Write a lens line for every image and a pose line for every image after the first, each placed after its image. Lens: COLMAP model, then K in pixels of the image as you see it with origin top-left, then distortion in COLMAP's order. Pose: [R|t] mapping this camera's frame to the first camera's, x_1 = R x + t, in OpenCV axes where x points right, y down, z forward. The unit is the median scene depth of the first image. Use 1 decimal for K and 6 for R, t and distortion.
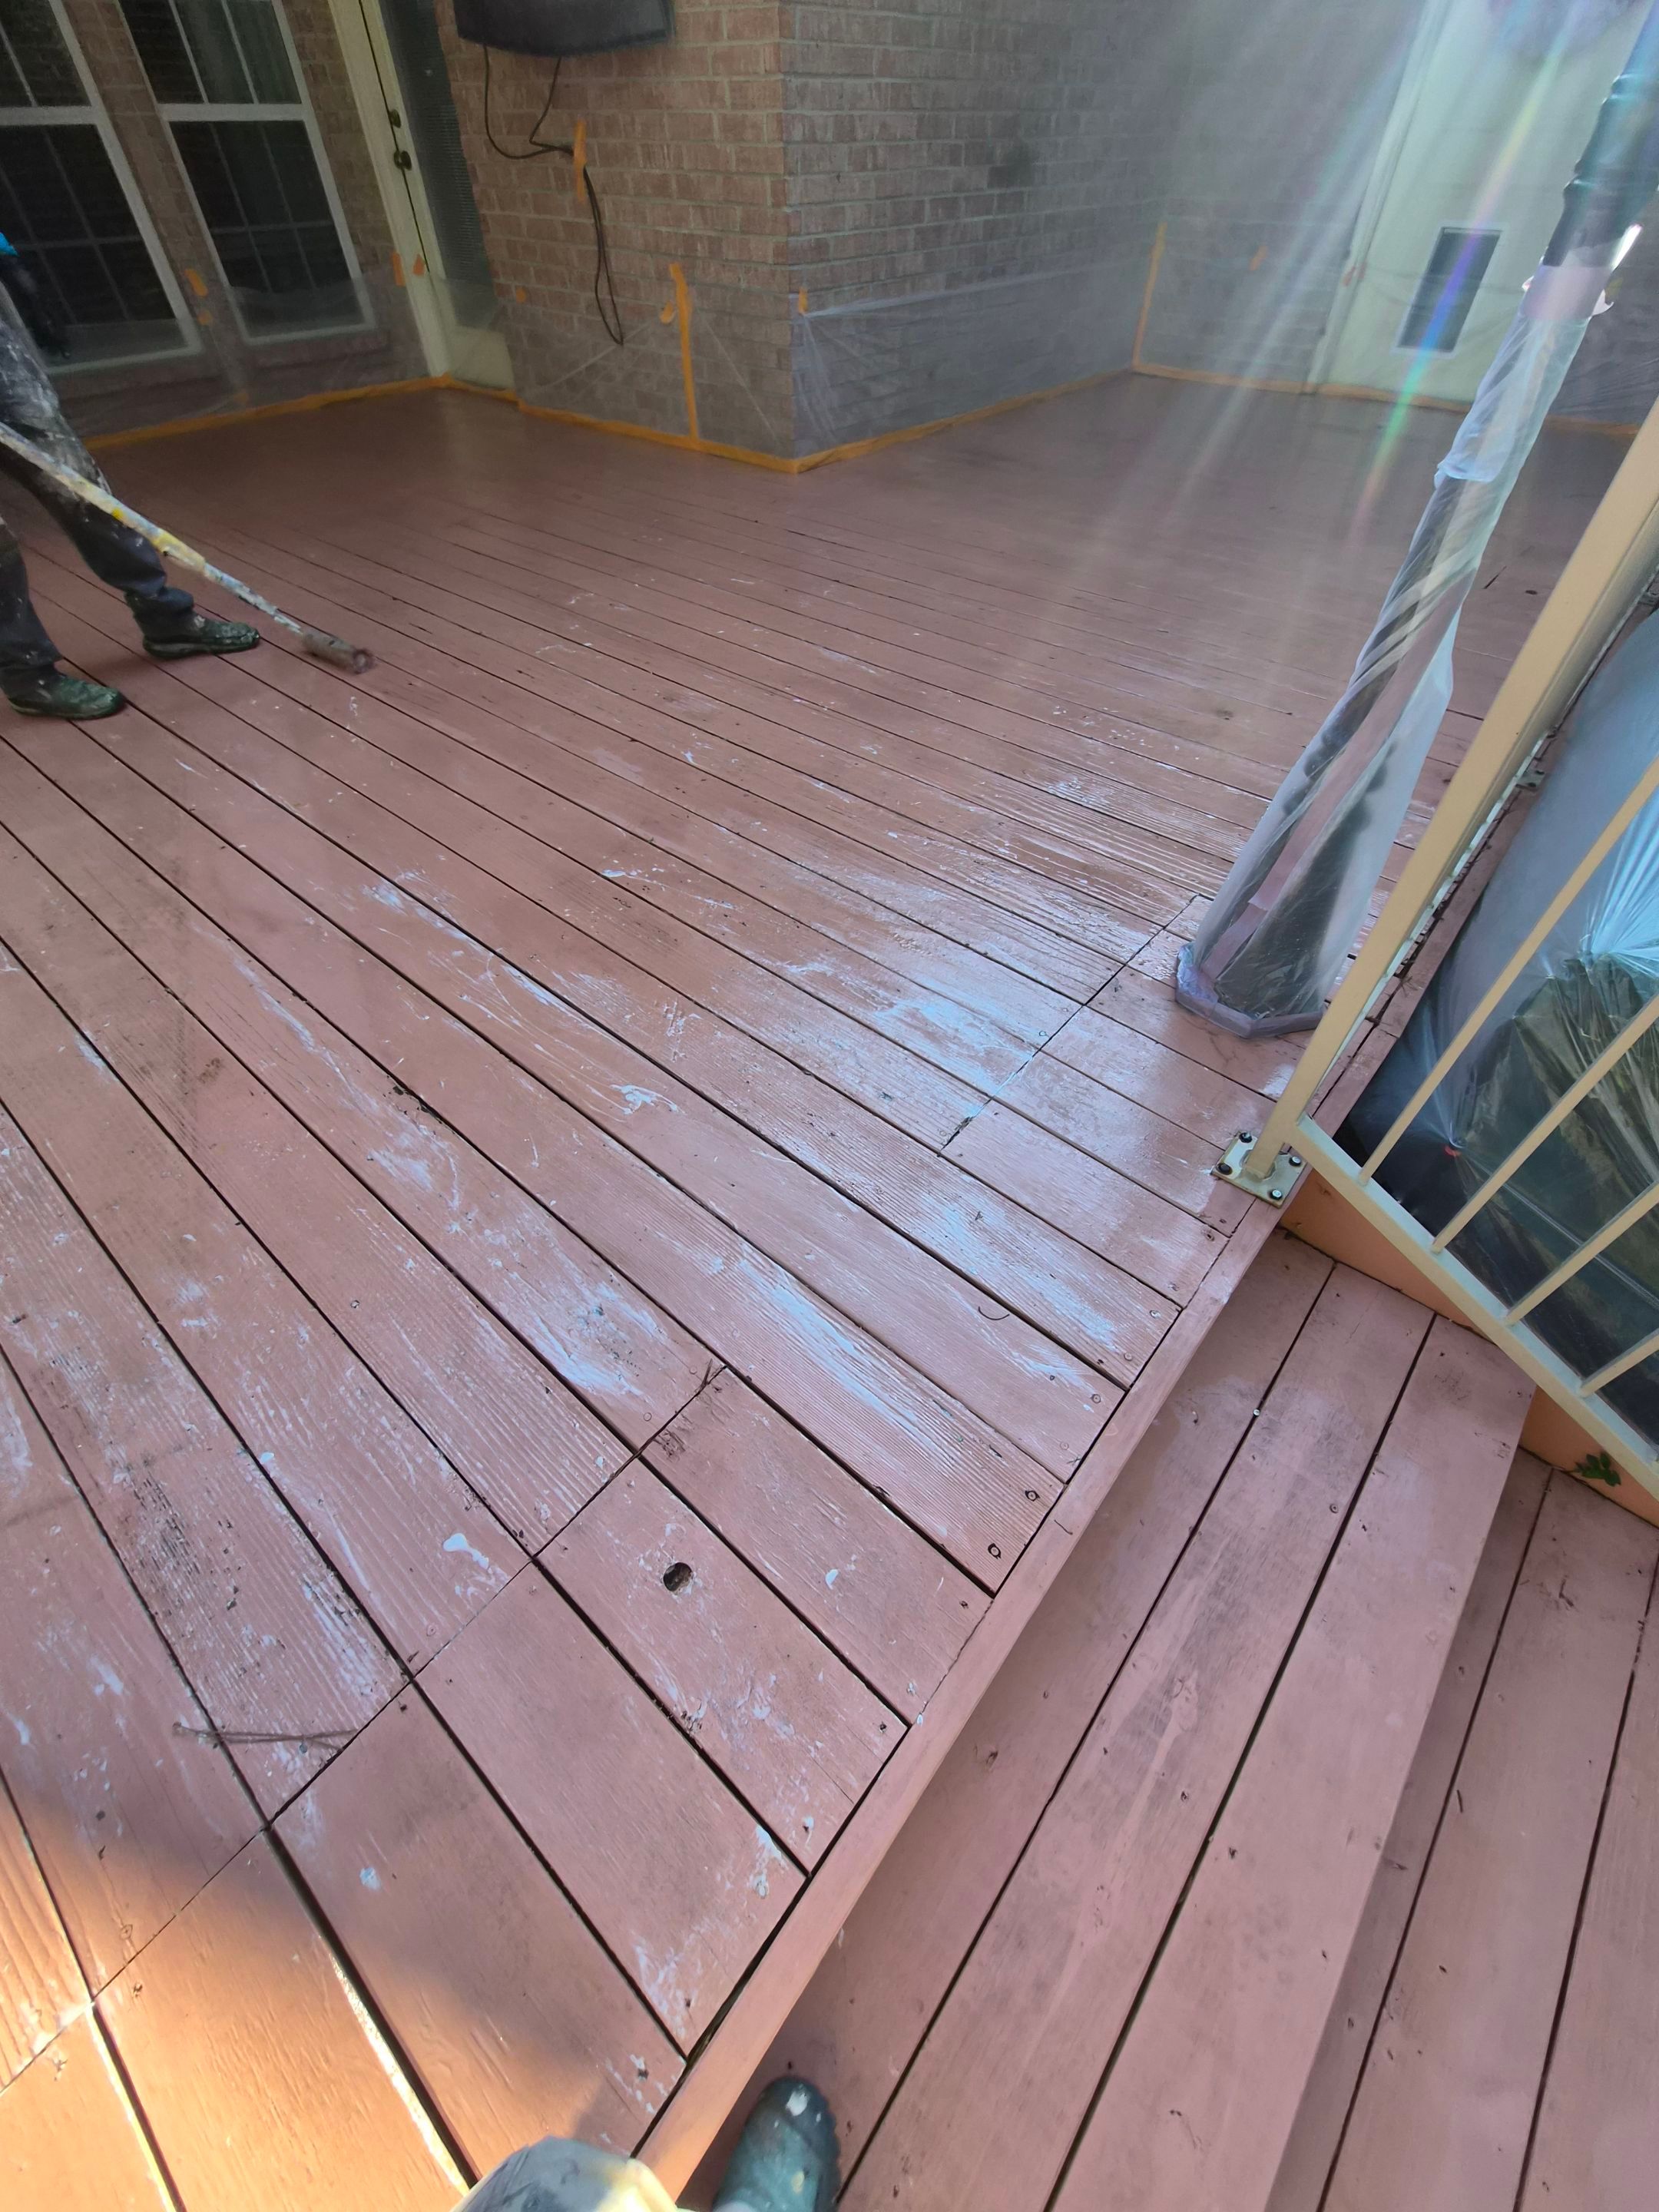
lens RADIAL K [[871.8, 0, 835.4], [0, 871.8, 1104.9], [0, 0, 1]] dist [-0.000237, -0.000935]
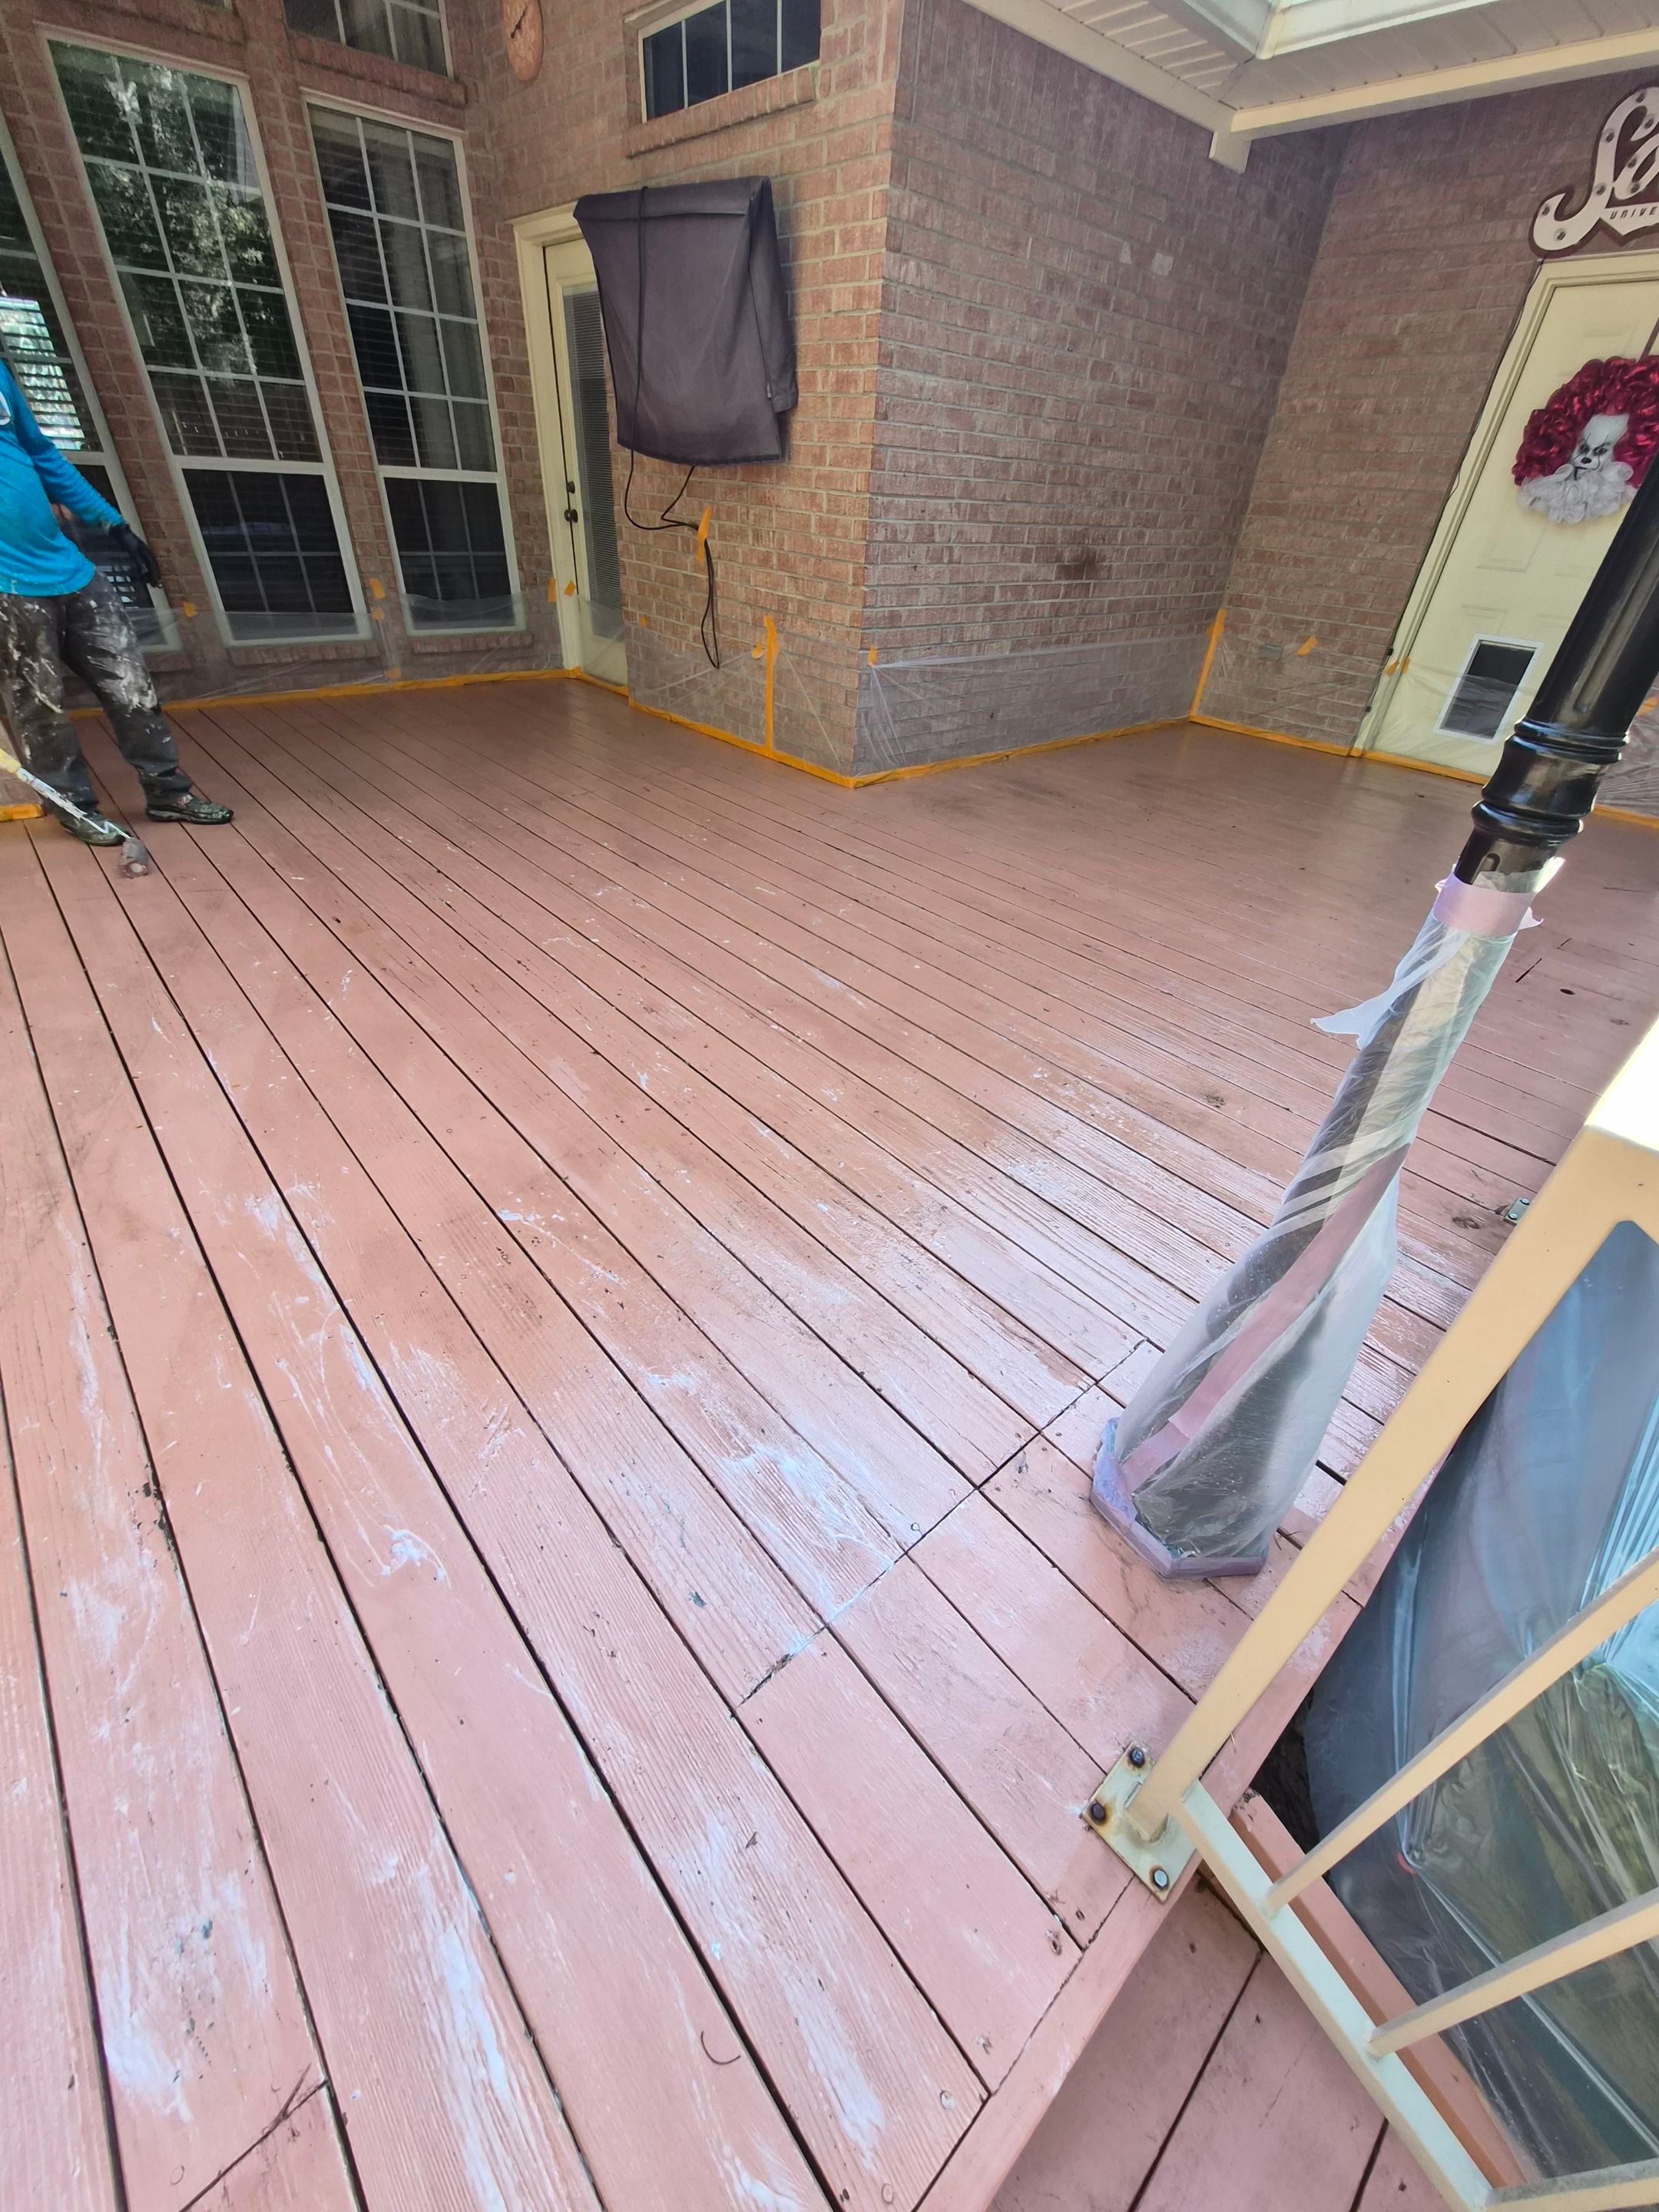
lens RADIAL K [[871.8, 0, 838.5], [0, 871.8, 1107.0], [0, 0, 1]] dist [-0.000237, -0.000935]
pose [[0.989131, 0.126503, -0.074944, 0.164796], [-0.140105, 0.965531, -0.219366, -0.253944], [0.044610, 0.227481, 0.972760, 0.101579]]
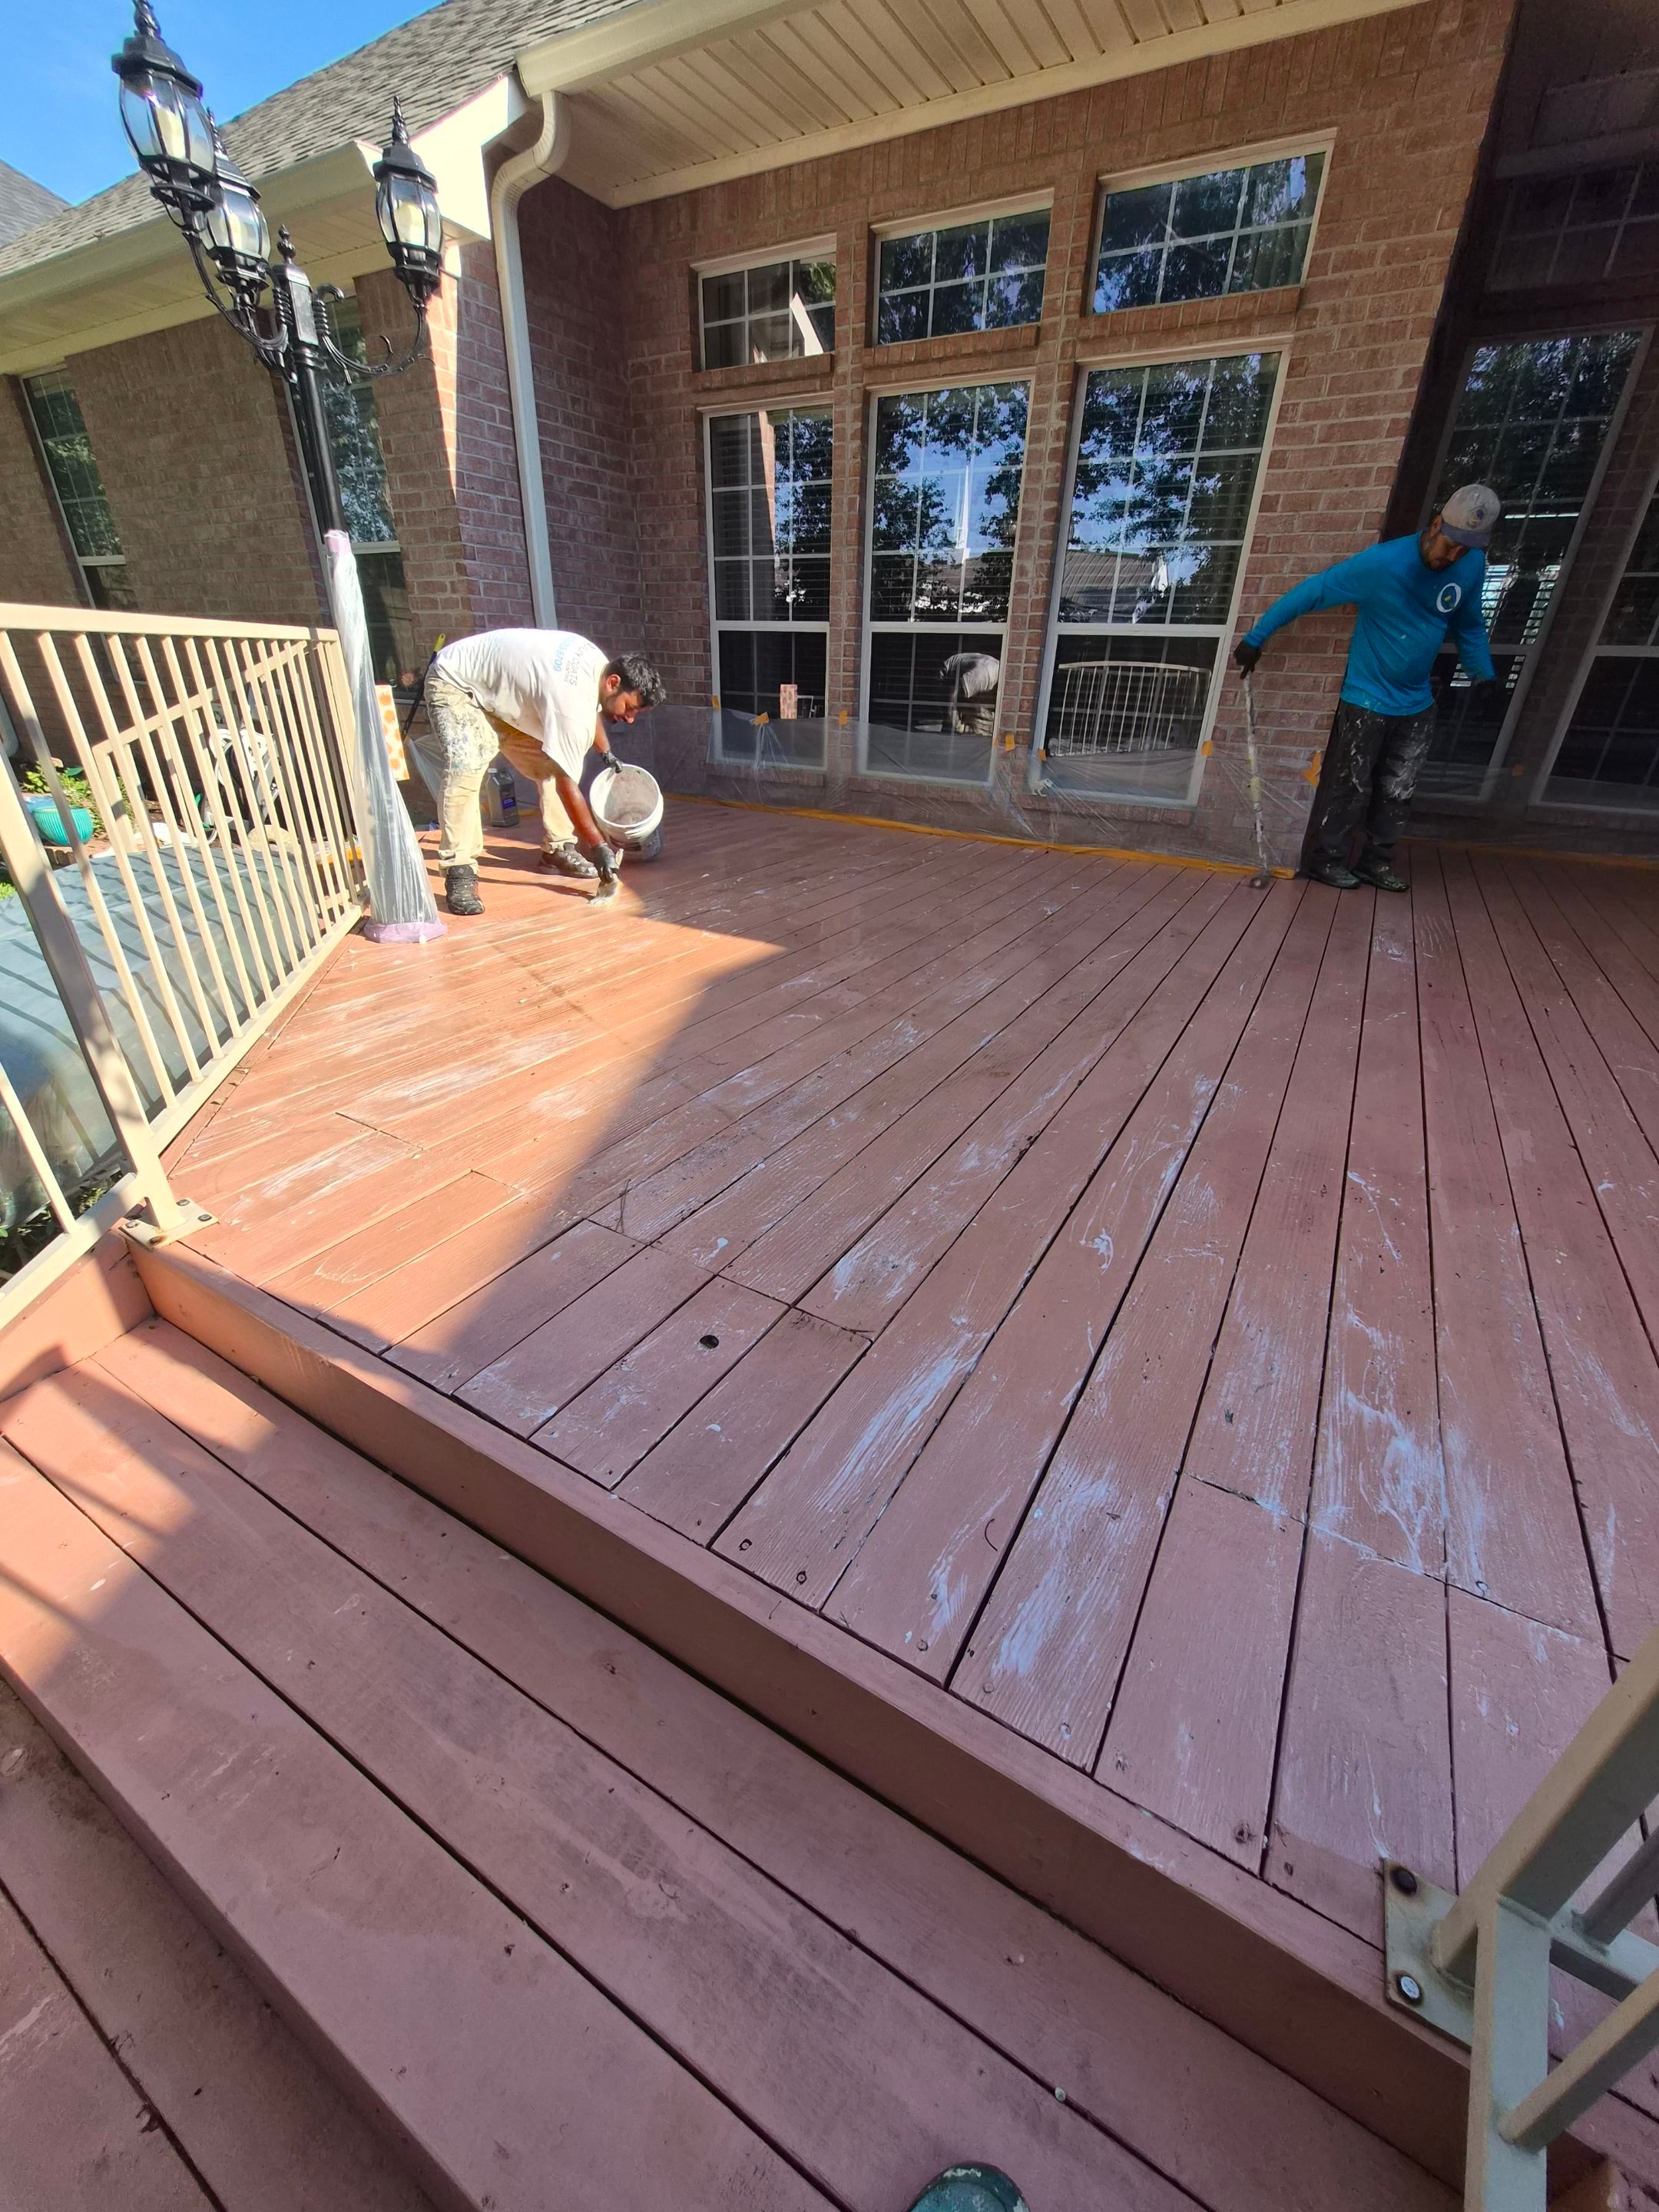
lens RADIAL K [[871.8, 0, 839.6], [0, 871.8, 1094.6], [0, 0, 1]] dist [-0.000237, -0.000935]
pose [[0.181595, 0.451109, -0.873798, 0.518163], [-0.758220, 0.630063, 0.167702, -0.054530], [0.626200, 0.632077, 0.456456, 0.146254]]
